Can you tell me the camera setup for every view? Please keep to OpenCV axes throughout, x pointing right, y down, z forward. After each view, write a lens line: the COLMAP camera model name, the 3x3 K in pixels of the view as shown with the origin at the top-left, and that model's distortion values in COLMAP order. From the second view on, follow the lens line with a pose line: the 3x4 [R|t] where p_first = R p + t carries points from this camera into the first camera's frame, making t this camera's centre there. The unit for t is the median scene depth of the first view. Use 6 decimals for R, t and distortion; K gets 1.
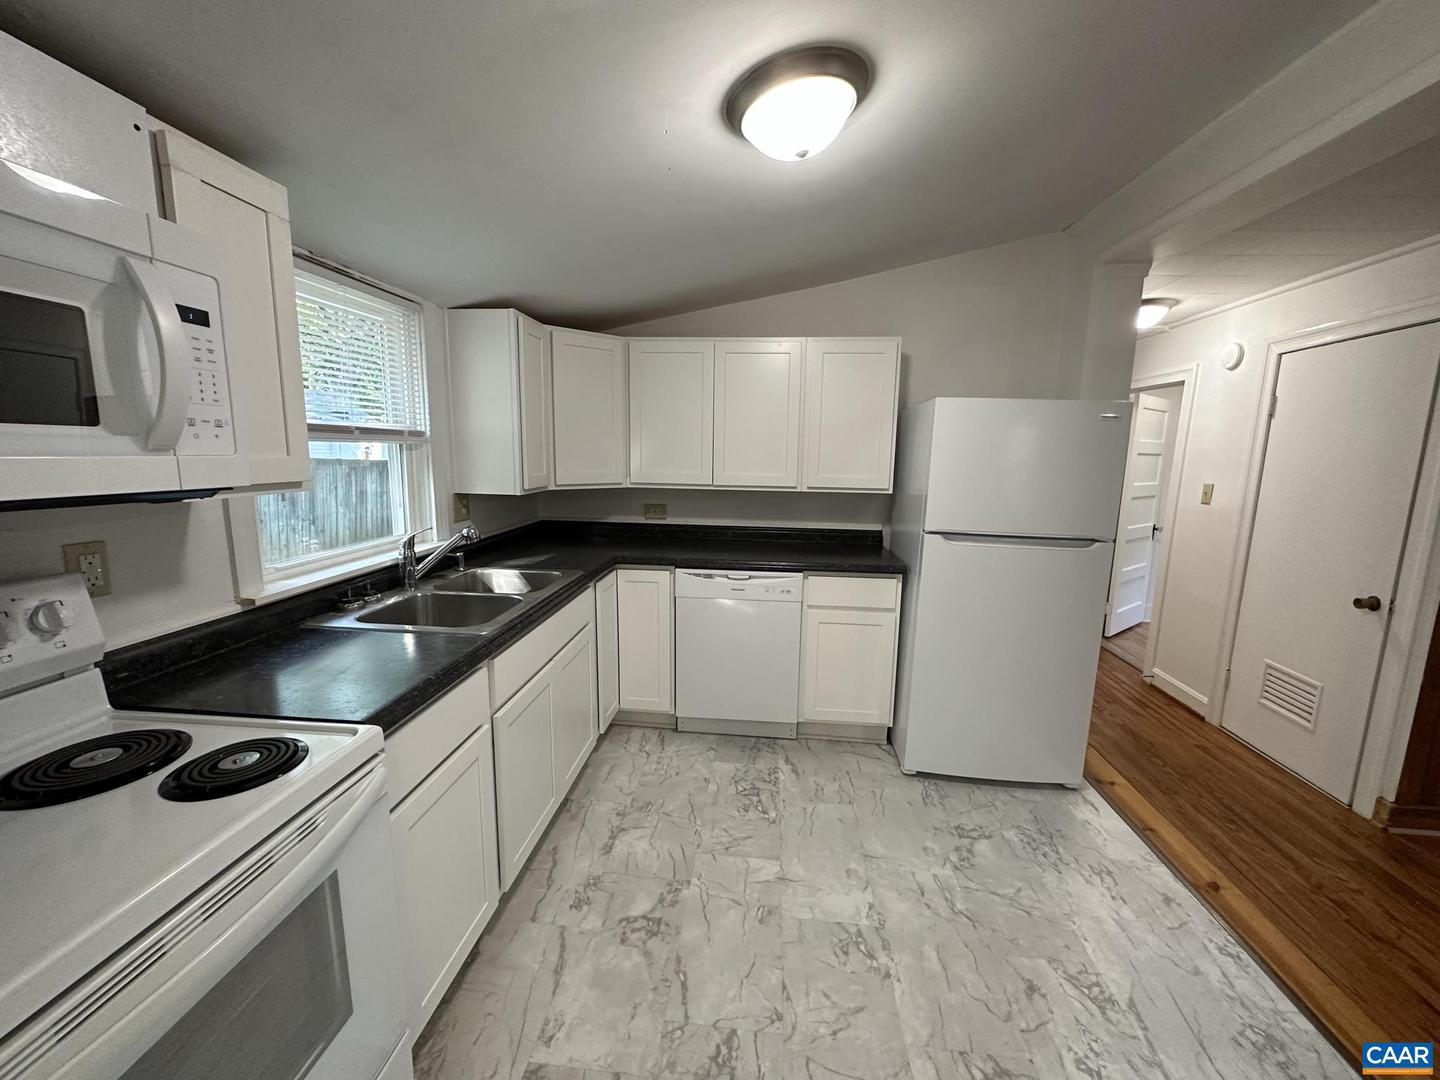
lens RADIAL K [[576.6, 0, 719.8], [0, 576.6, 537.7], [0, 0, 1]] dist [-0.004250, 0.000959]
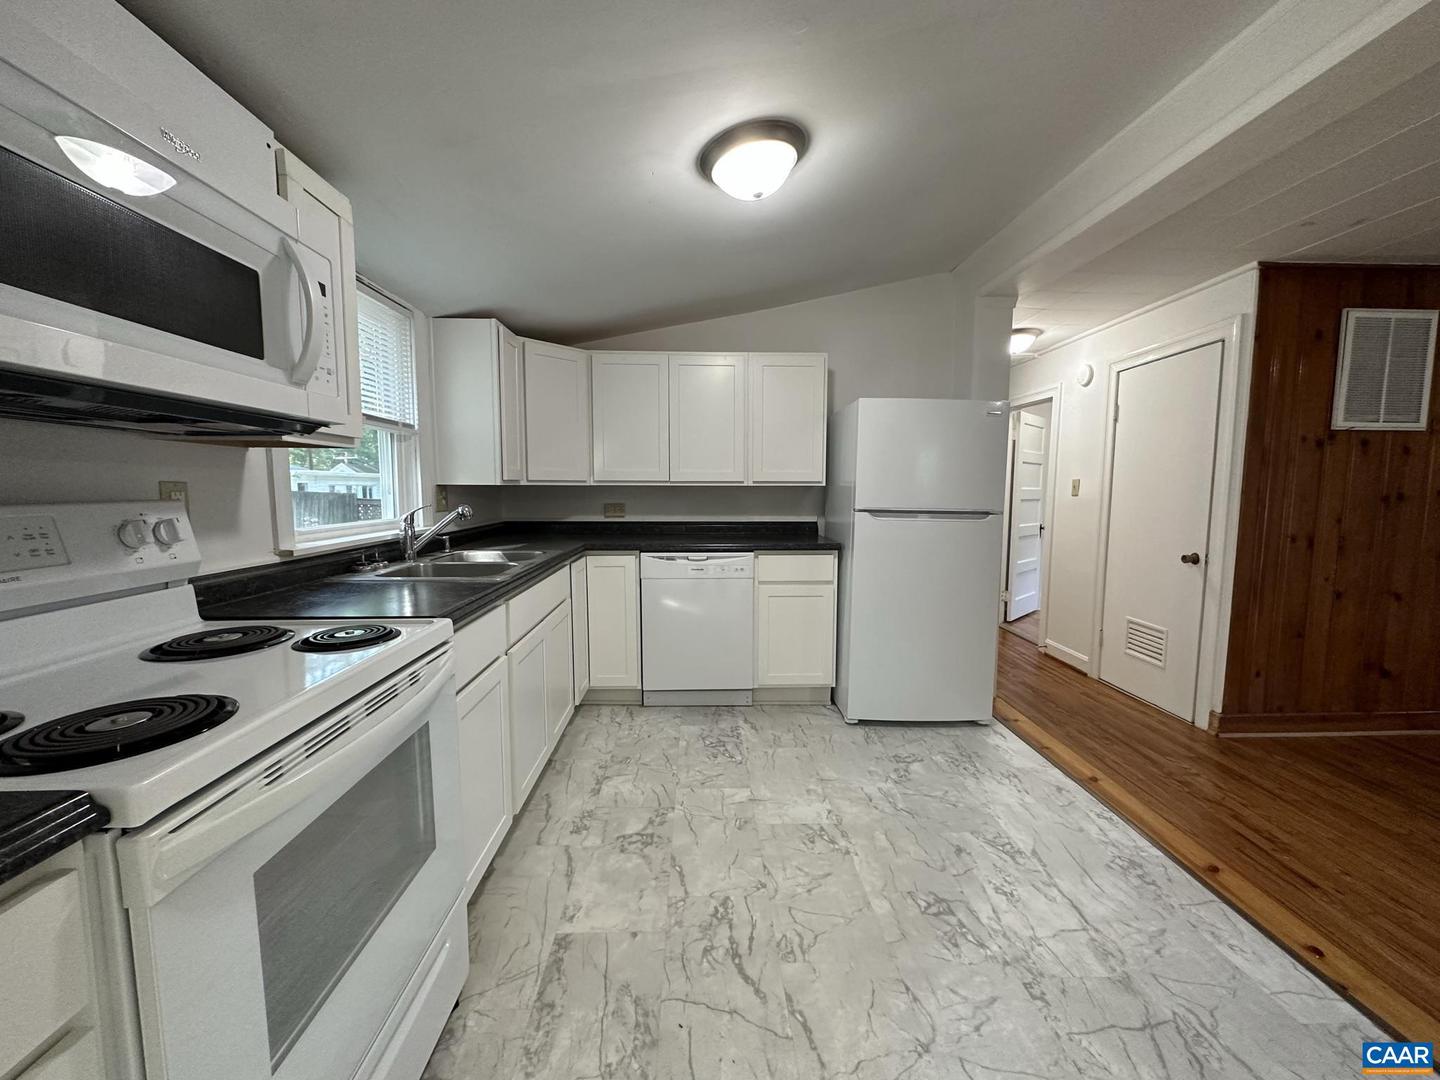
lens RADIAL K [[576.6, 0, 721.3], [0, 576.6, 537.5], [0, 0, 1]] dist [-0.004250, 0.000959]
pose [[0.991260, -0.026166, 0.129305, -0.078070], [0.034458, 0.997461, -0.062315, 0.117441], [-0.127346, 0.066226, 0.989645, -0.147048]]
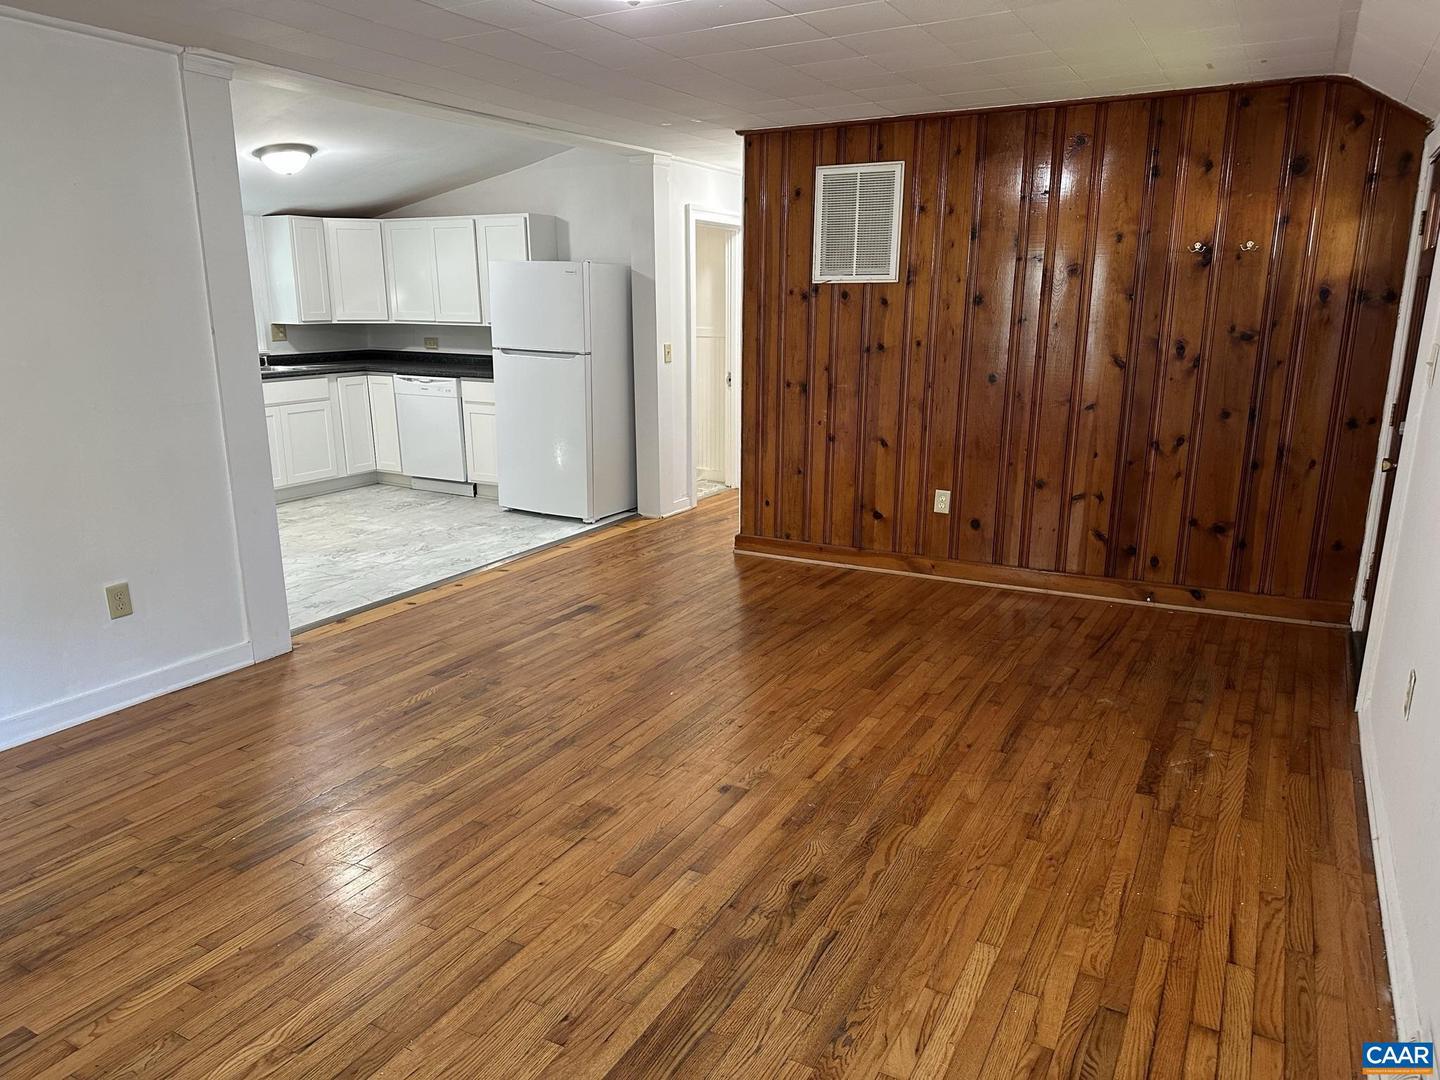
lens RADIAL K [[1009.8, 0, 729.9], [0, 1009.8, 548.5], [0, 0, 1]] dist [0.075899, -0.036302]
pose [[0.918901, 0.078091, -0.386682, 2.214015], [-0.044154, 0.994412, 0.095896, 0.257068], [0.392010, -0.071045, 0.917214, -1.438047]]
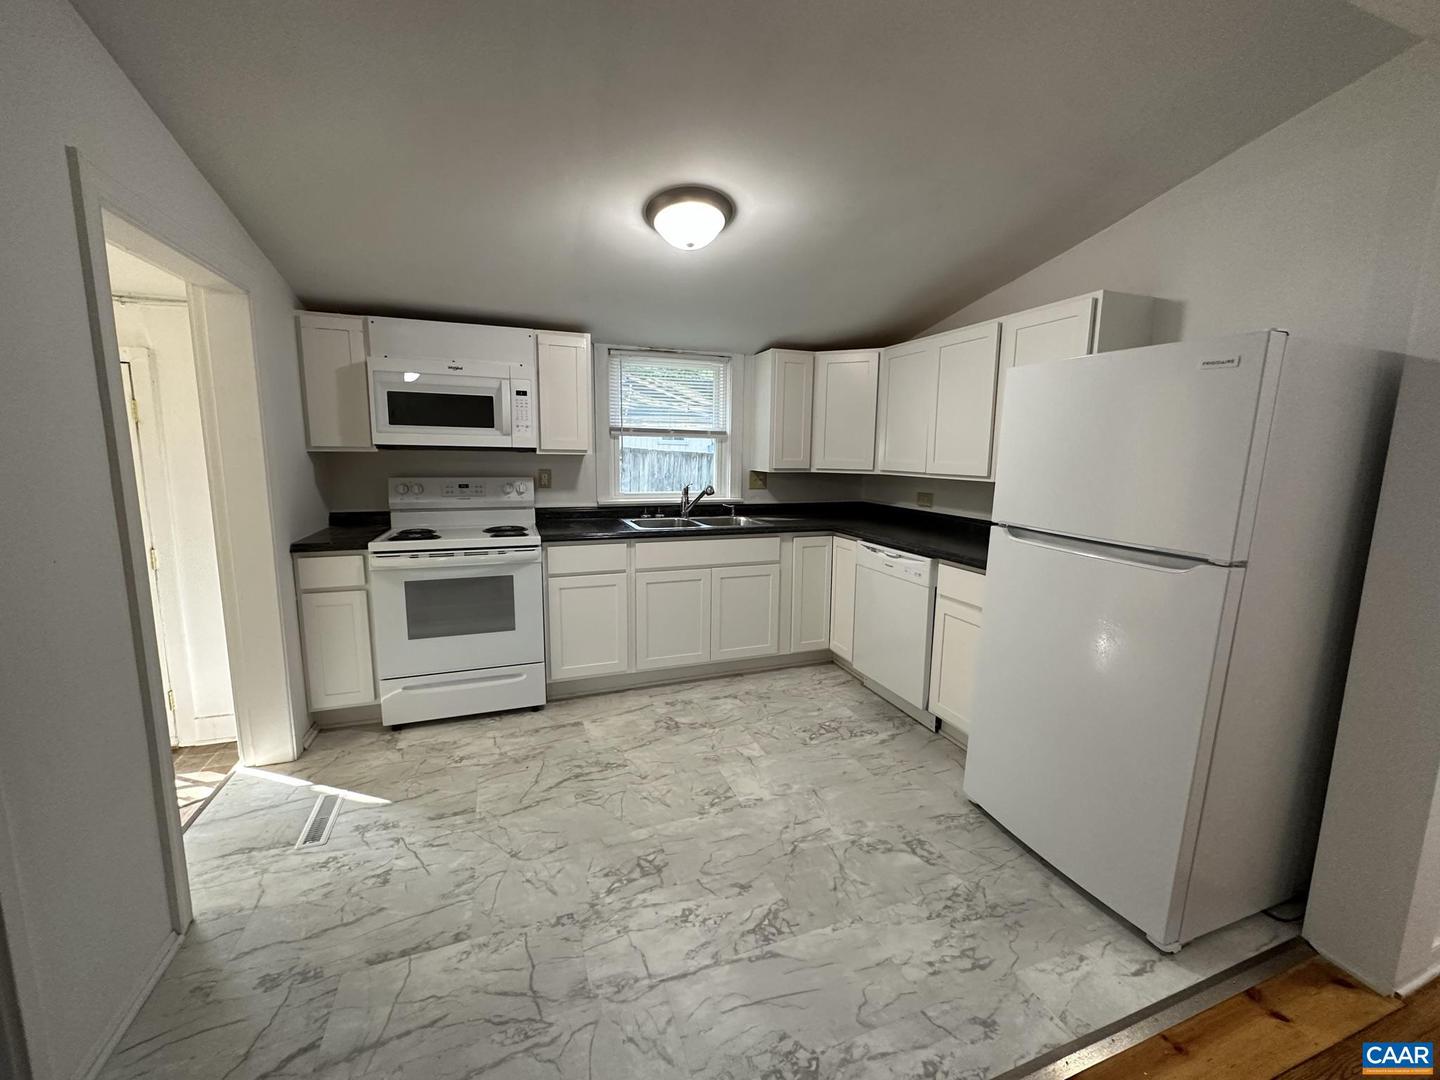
lens RADIAL K [[576.6, 0, 717.4], [0, 576.6, 538.3], [0, 0, 1]] dist [-0.004250, 0.000959]
pose [[0.428270, 0.123733, -0.895139, 1.021935], [-0.146038, 0.987037, 0.066566, 0.015973], [0.891772, 0.102216, 0.440788, 0.258811]]
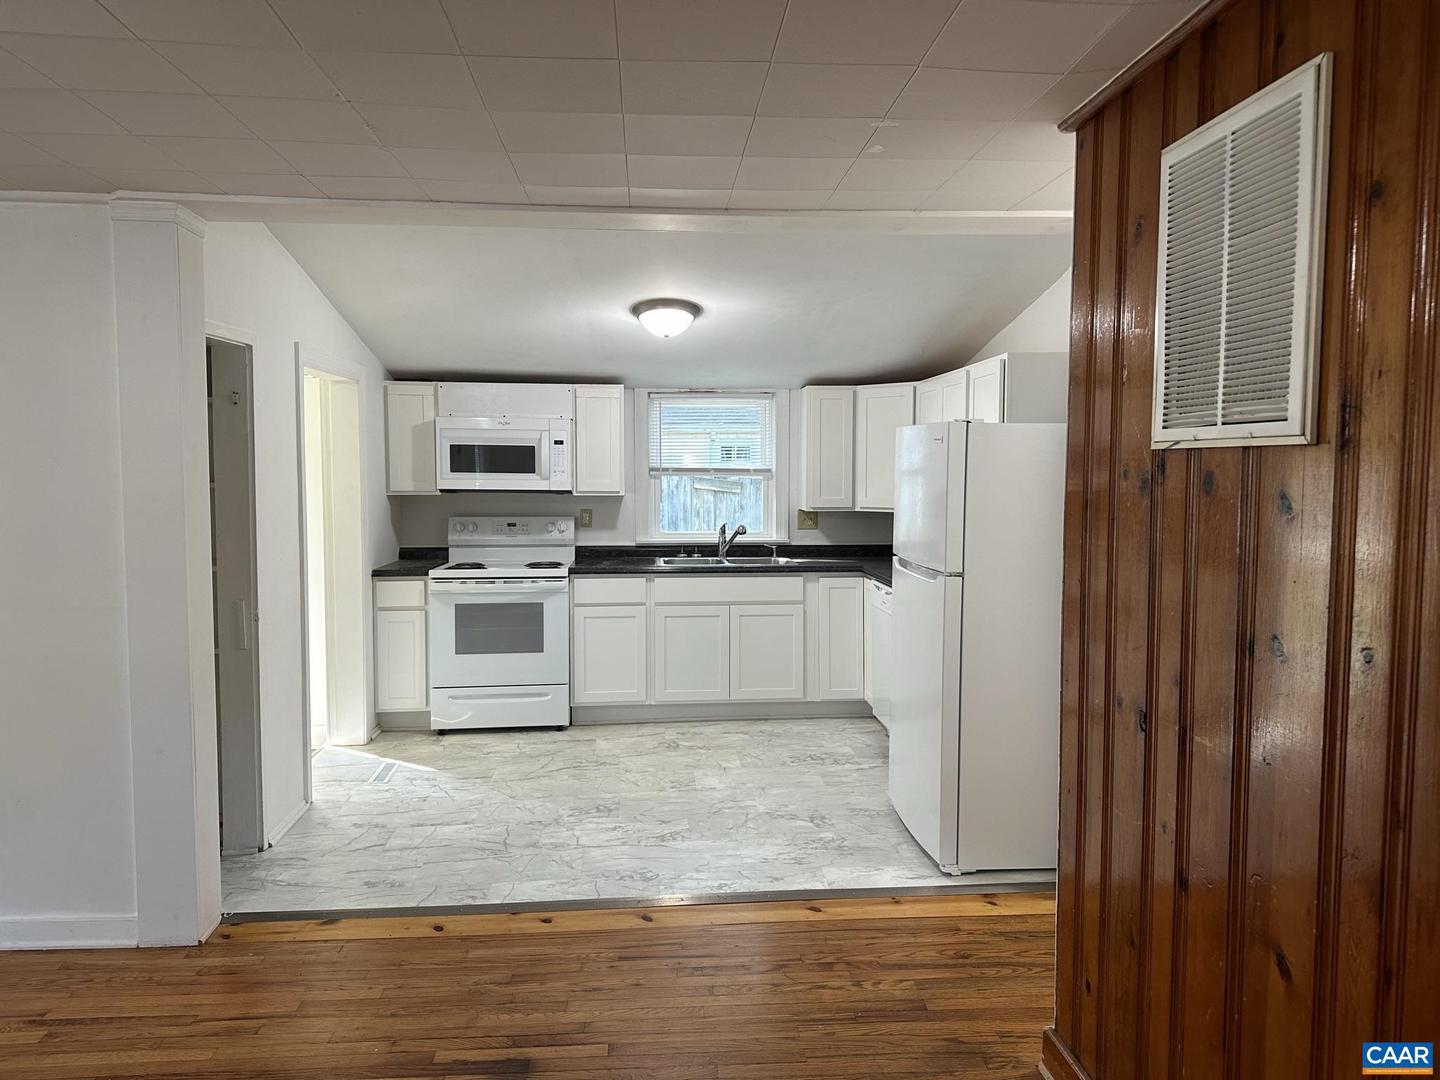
lens RADIAL K [[1009.8, 0, 725.4], [0, 1009.8, 529.9], [0, 0, 1]] dist [0.075899, -0.036302]
pose [[0.175090, 0.040582, -0.983716, 2.236116], [-0.150184, 0.988558, 0.014050, -0.035613], [0.973030, 0.145279, 0.179181, 0.387590]]
